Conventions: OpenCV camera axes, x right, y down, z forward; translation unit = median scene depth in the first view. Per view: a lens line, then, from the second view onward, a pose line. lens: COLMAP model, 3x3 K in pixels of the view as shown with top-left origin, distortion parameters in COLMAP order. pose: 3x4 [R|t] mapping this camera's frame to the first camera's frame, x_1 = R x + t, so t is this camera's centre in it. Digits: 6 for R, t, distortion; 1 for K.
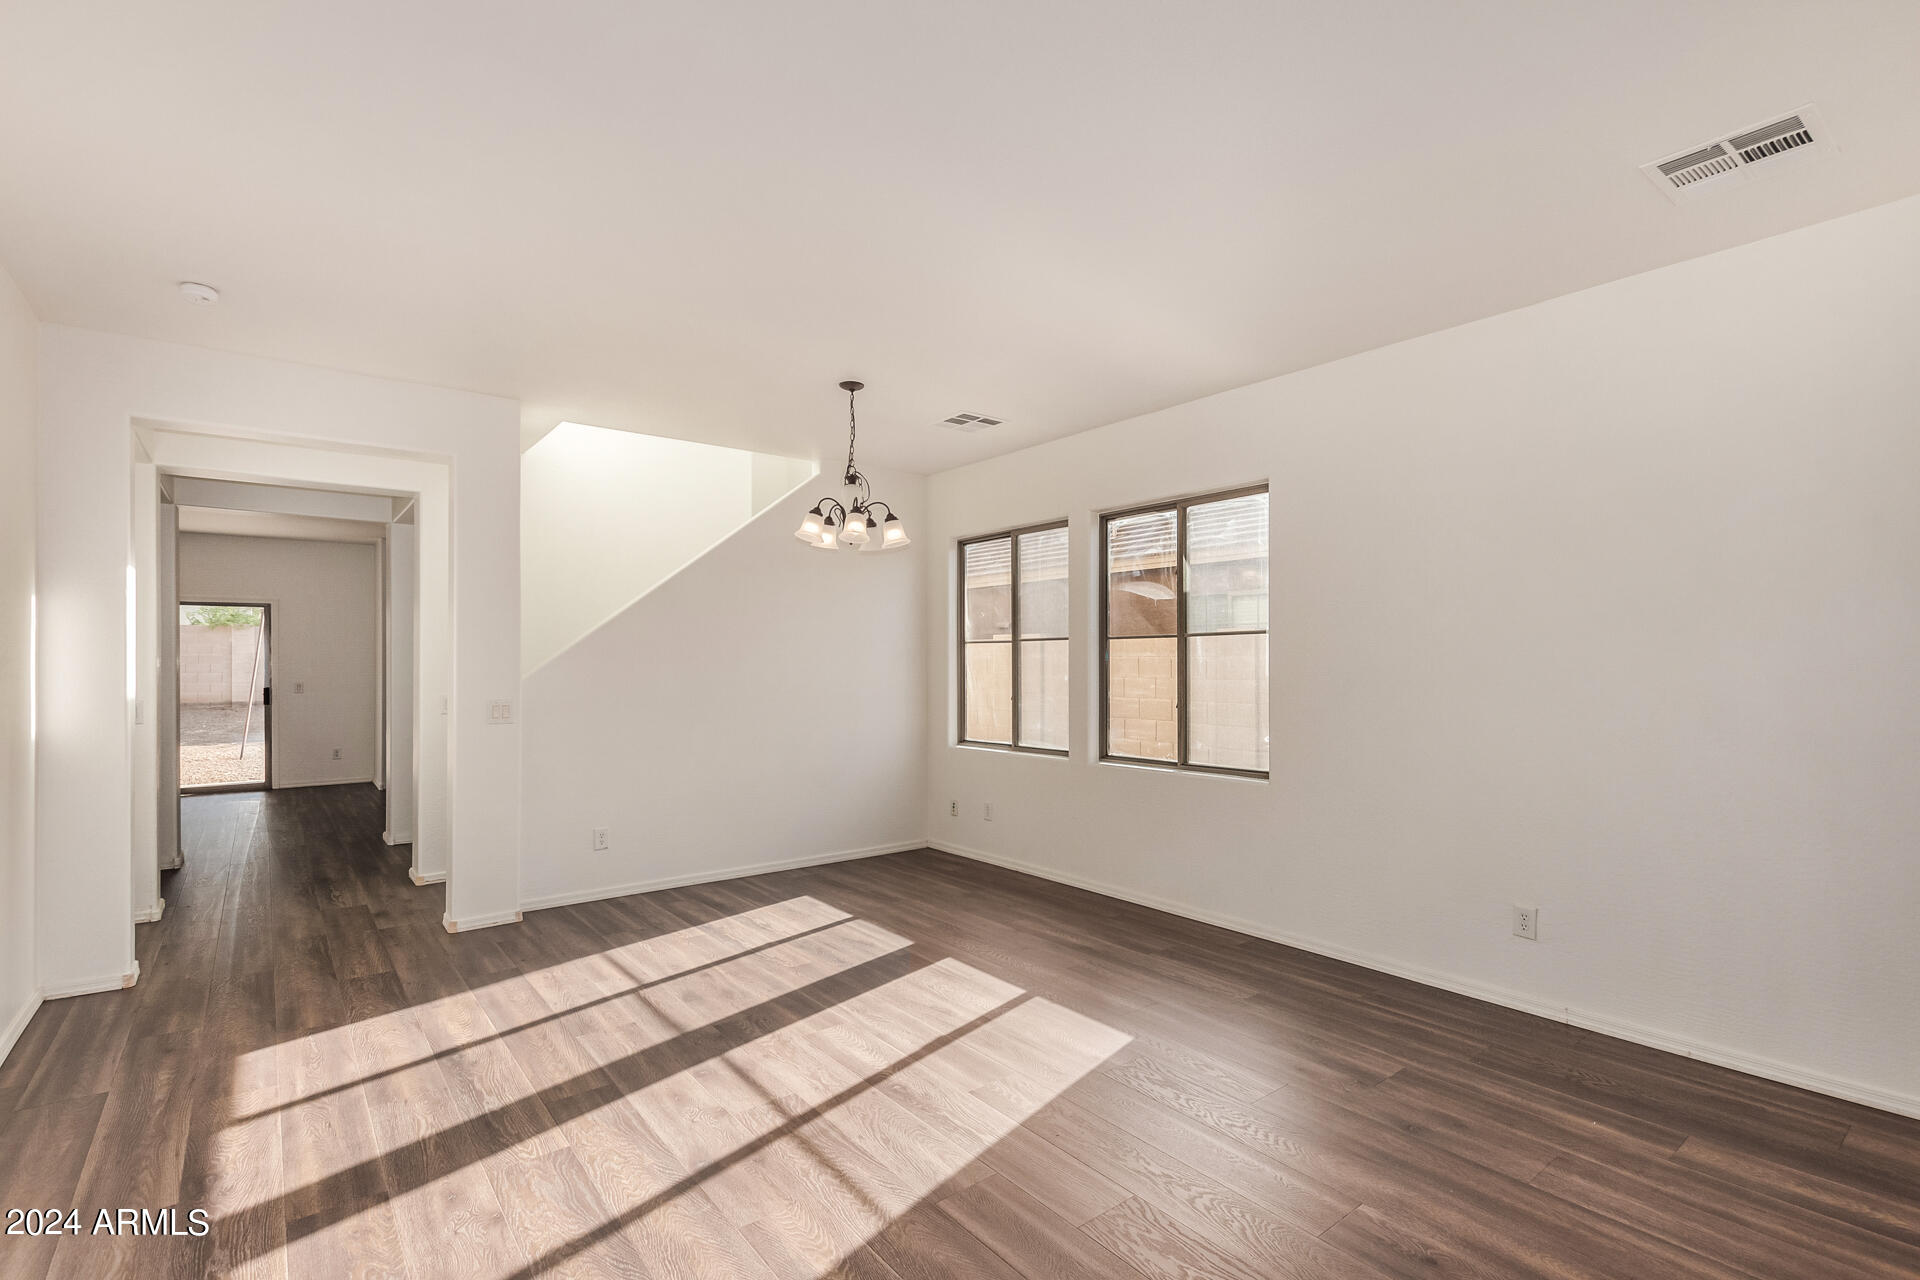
lens RADIAL K [[877.3, 0, 959.4], [0, 877.3, 658.6], [0, 0, 1]] dist [-0.004059, -0.001104]
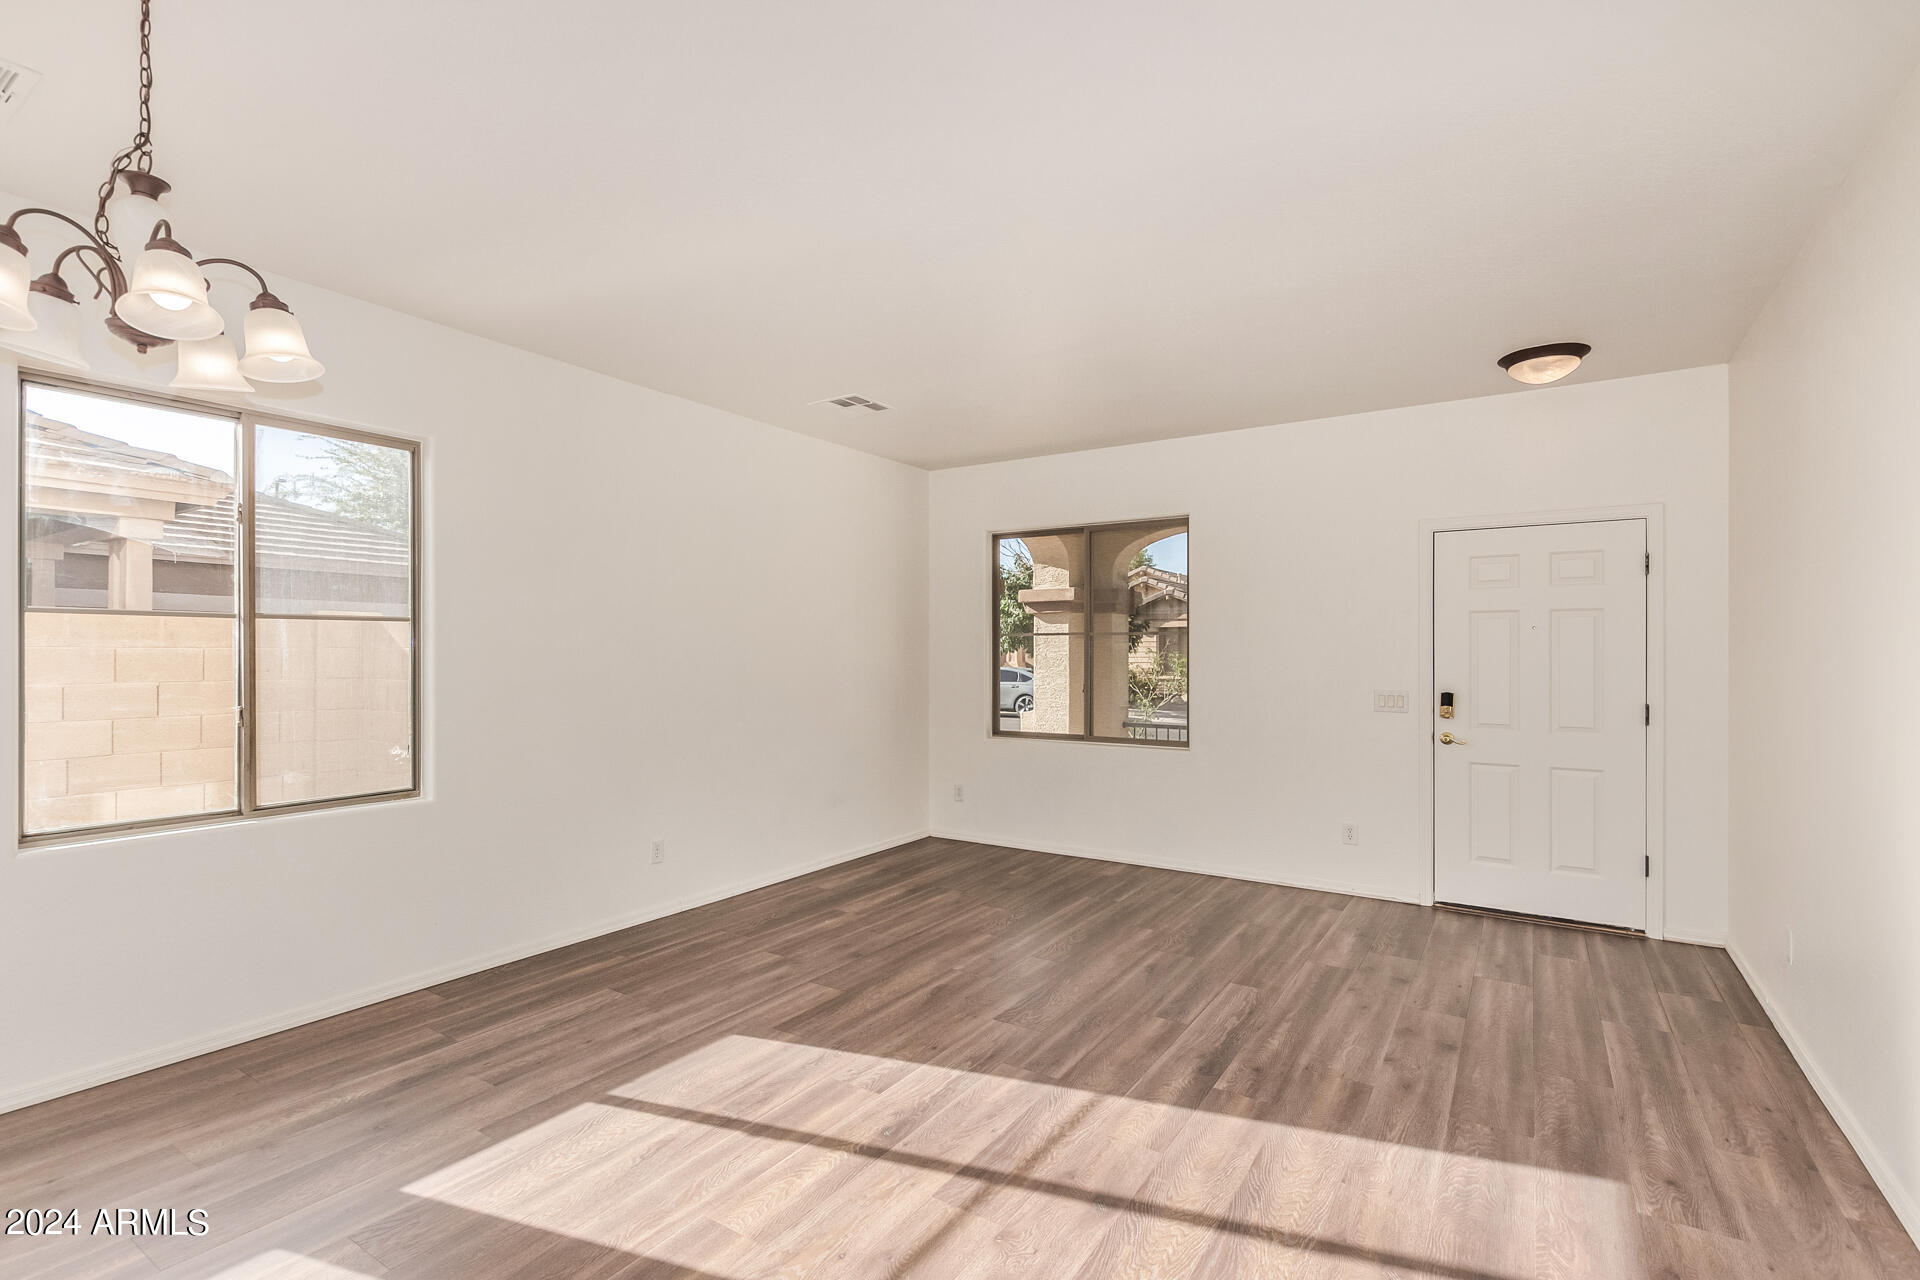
lens RADIAL K [[877.3, 0, 970.6], [0, 877.3, 640.0], [0, 0, 1]] dist [-0.004059, -0.001104]
pose [[-0.323128, 0.015747, 0.946224, -0.751701], [-0.001566, 0.999851, -0.017174, 0.003908], [-0.946354, -0.007032, -0.323056, 0.962037]]
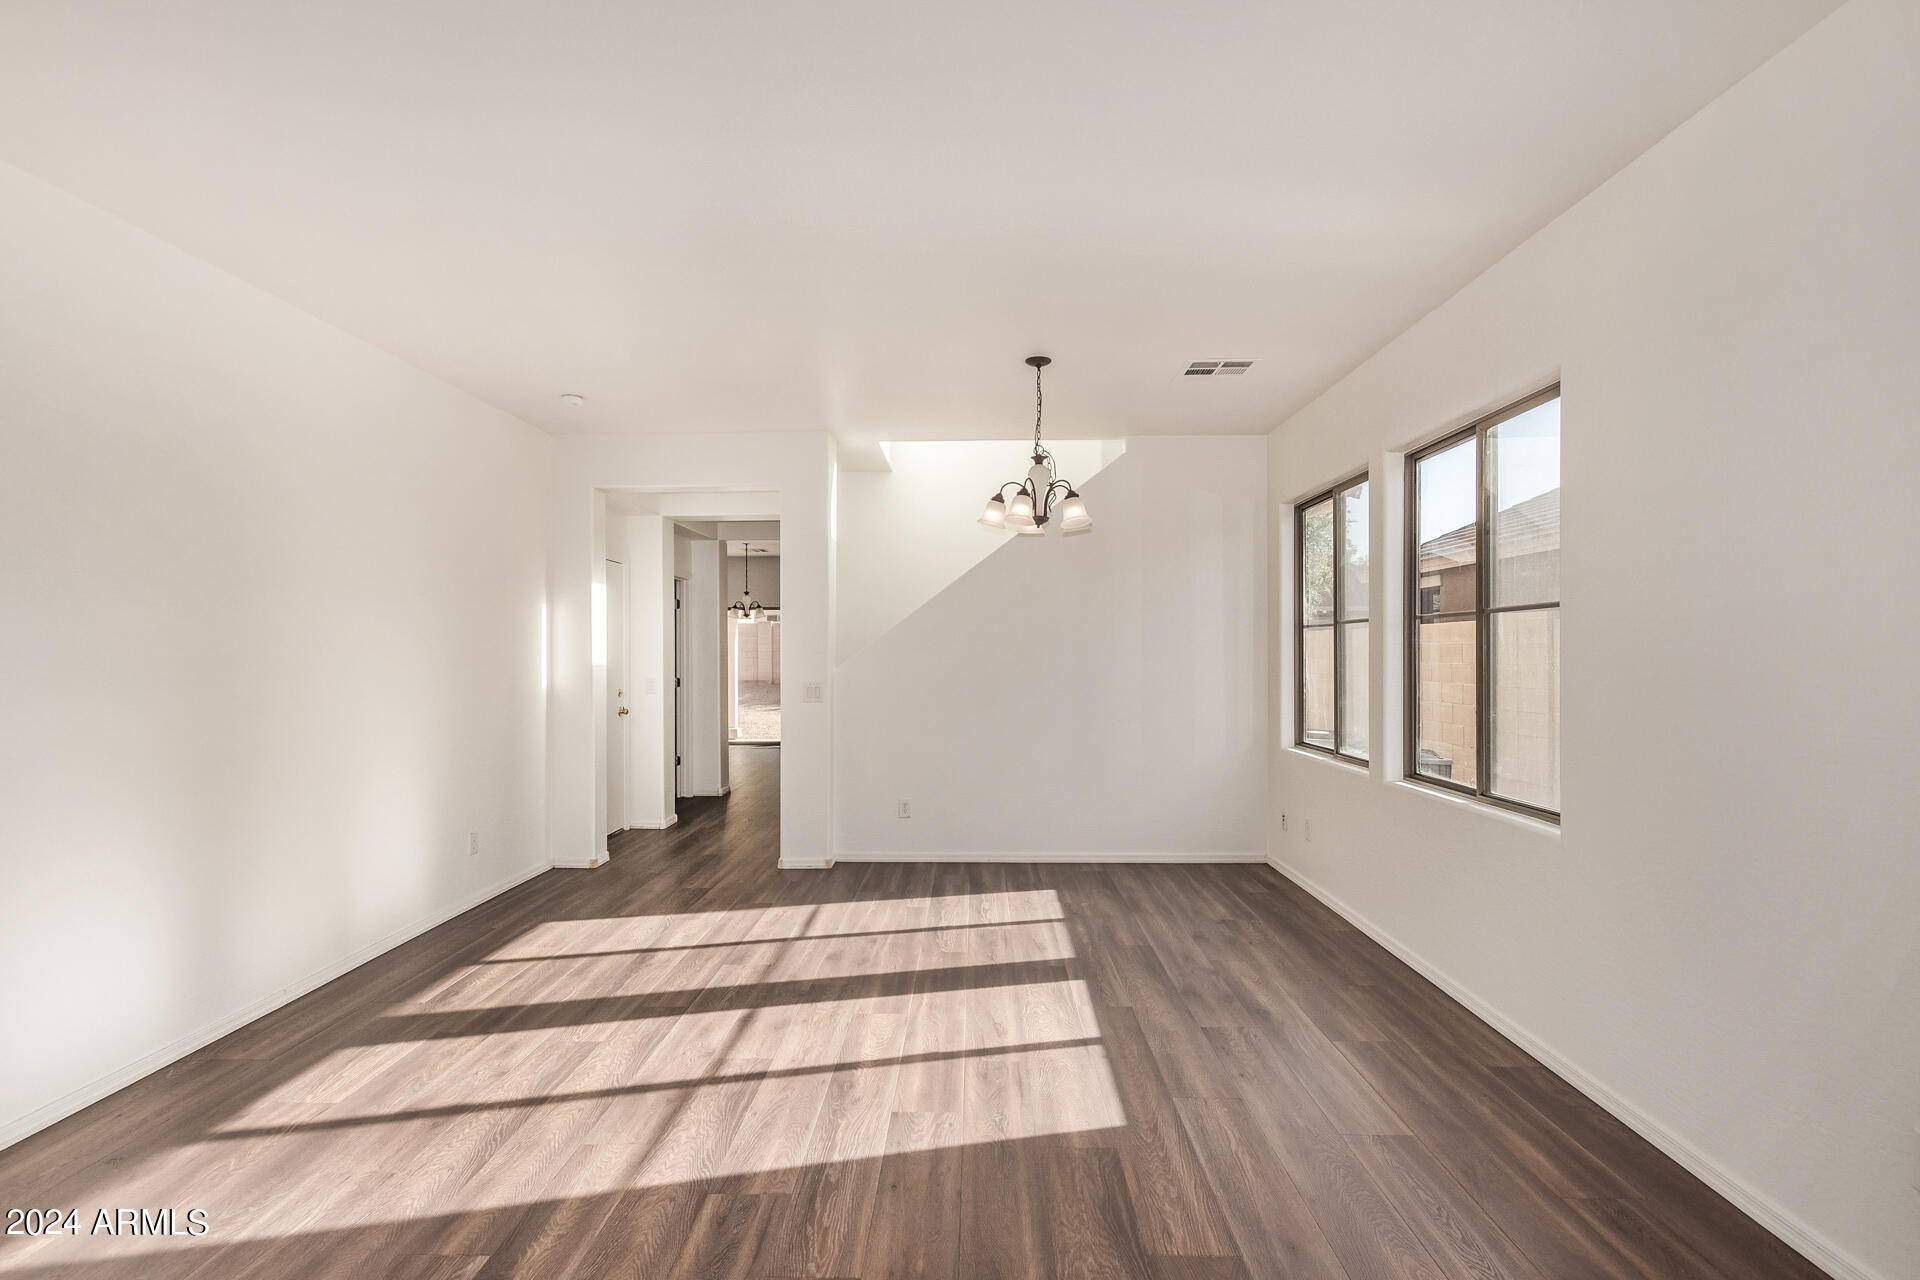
lens RADIAL K [[877.3, 0, 960.2], [0, 877.3, 648.0], [0, 0, 1]] dist [-0.004059, -0.001104]
pose [[0.762331, -0.003262, -0.647179, 0.531063], [0.004562, 0.999990, 0.000333, 0.001039], [0.647171, -0.003206, 0.762338, 0.262682]]
